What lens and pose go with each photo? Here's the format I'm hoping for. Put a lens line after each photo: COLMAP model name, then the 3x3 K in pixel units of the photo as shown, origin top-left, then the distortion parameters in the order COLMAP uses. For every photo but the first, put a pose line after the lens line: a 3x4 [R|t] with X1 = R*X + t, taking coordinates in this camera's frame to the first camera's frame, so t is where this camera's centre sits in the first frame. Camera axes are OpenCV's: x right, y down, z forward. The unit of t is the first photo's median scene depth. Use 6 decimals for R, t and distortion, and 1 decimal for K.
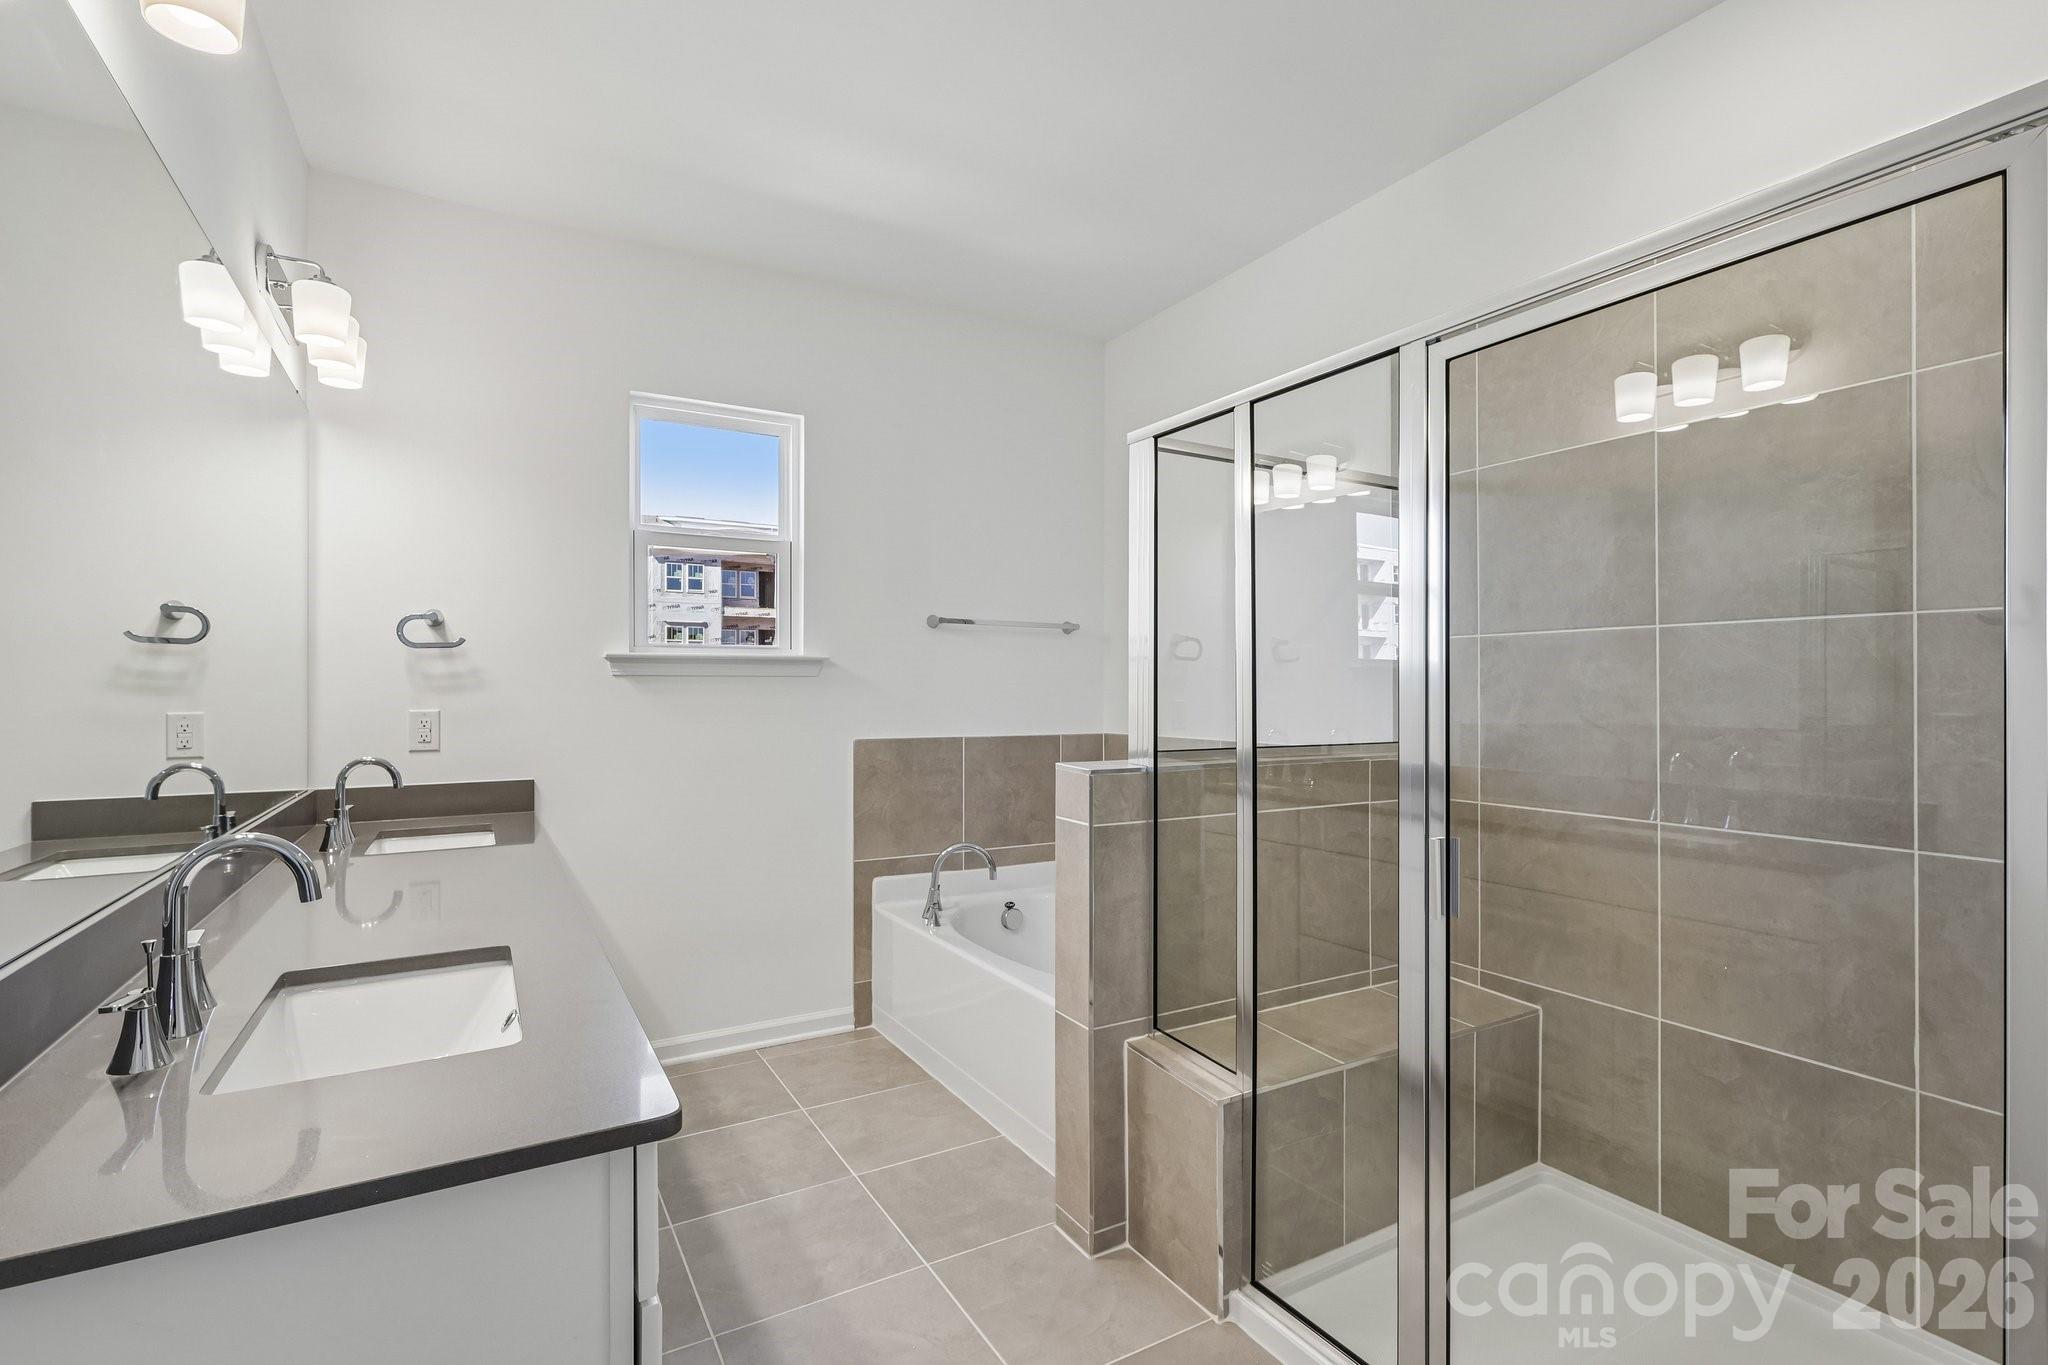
lens RADIAL K [[954.2, 0, 1030.5], [0, 954.2, 685.2], [0, 0, 1]] dist [-0.001027, 0.002393]
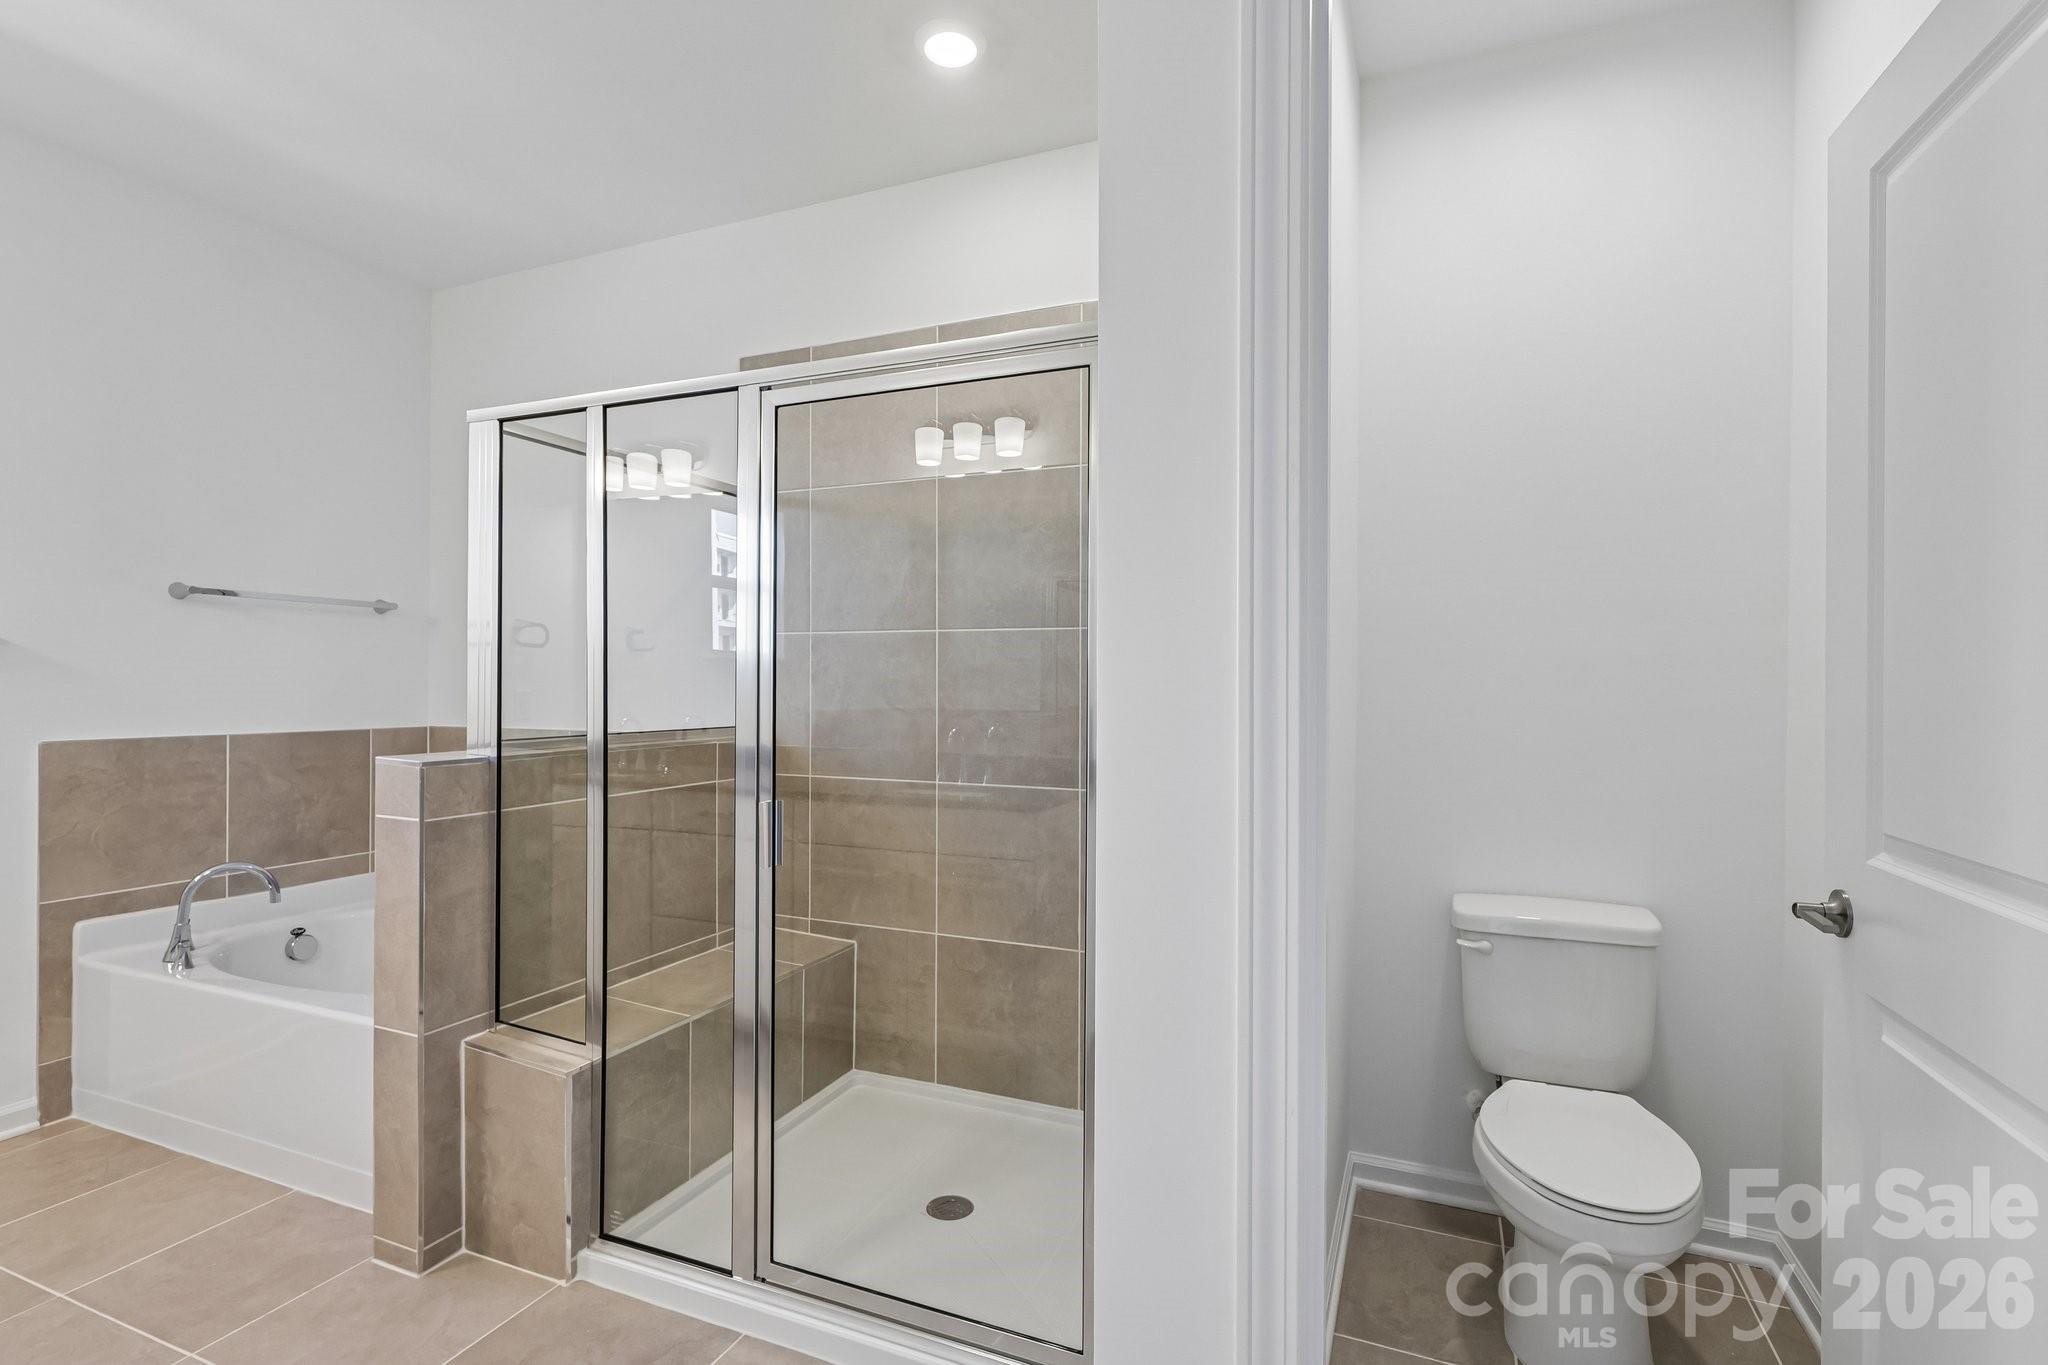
lens RADIAL K [[954.2, 0, 1021.8], [0, 954.2, 682.0], [0, 0, 1]] dist [-0.001027, 0.002393]
pose [[0.801244, 0.002898, 0.598330, -0.022574], [-0.007226, 0.999962, 0.004834, 0.000488], [-0.598294, -0.008197, 0.801235, -0.096511]]
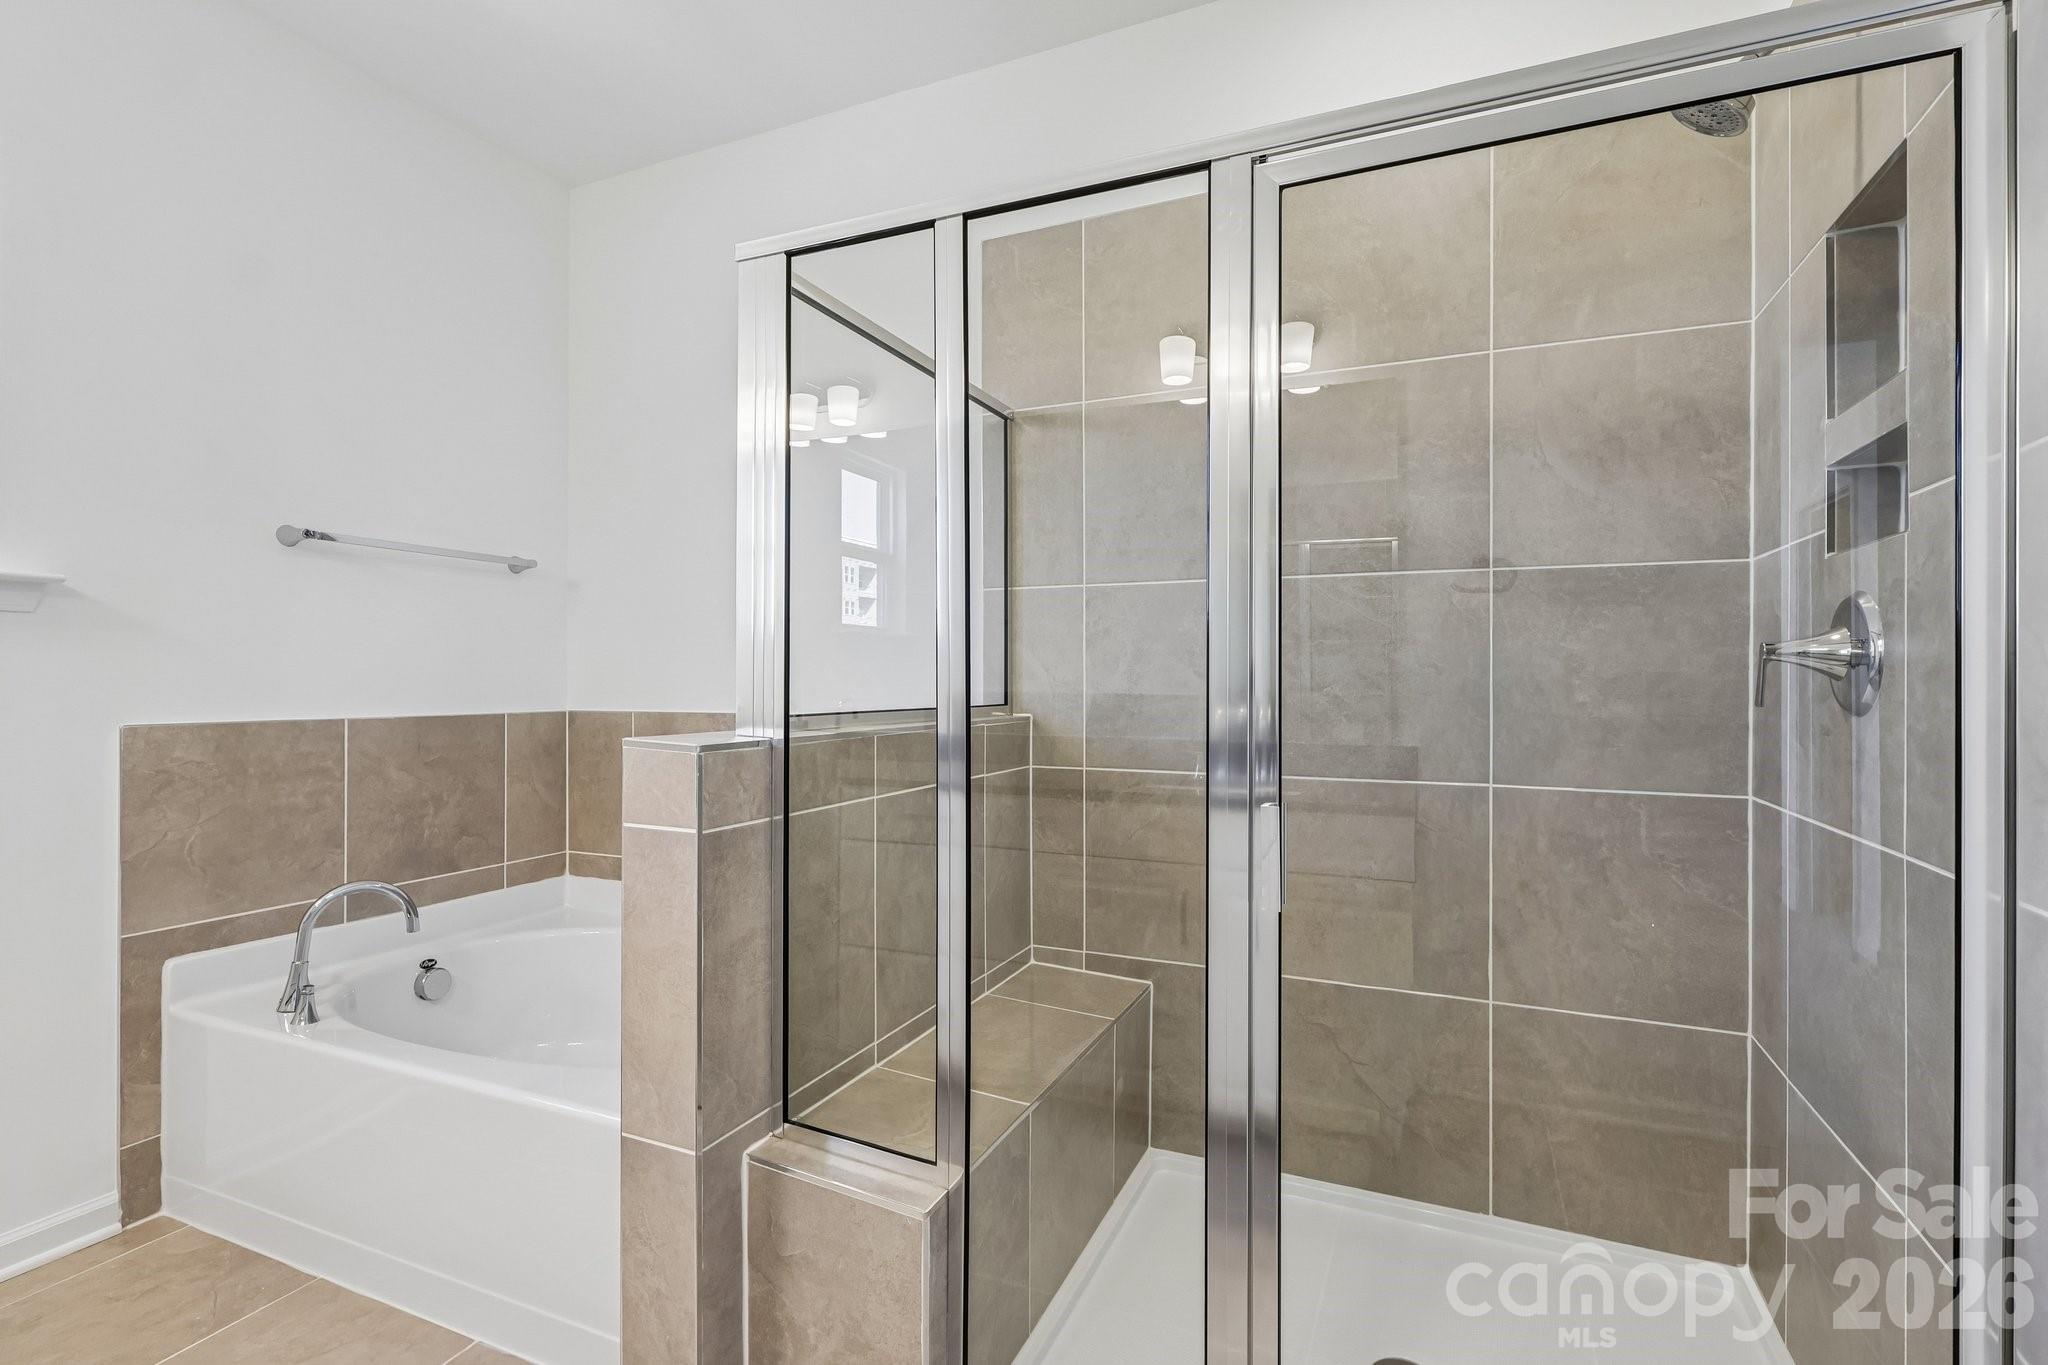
lens RADIAL K [[954.2, 0, 1029.3], [0, 954.2, 676.3], [0, 0, 1]] dist [-0.001027, 0.002393]
pose [[0.811039, 0.002195, 0.584988, -0.112383], [-0.004007, 0.999990, 0.001803, 0.034701], [-0.584979, -0.003806, 0.811040, 0.305467]]
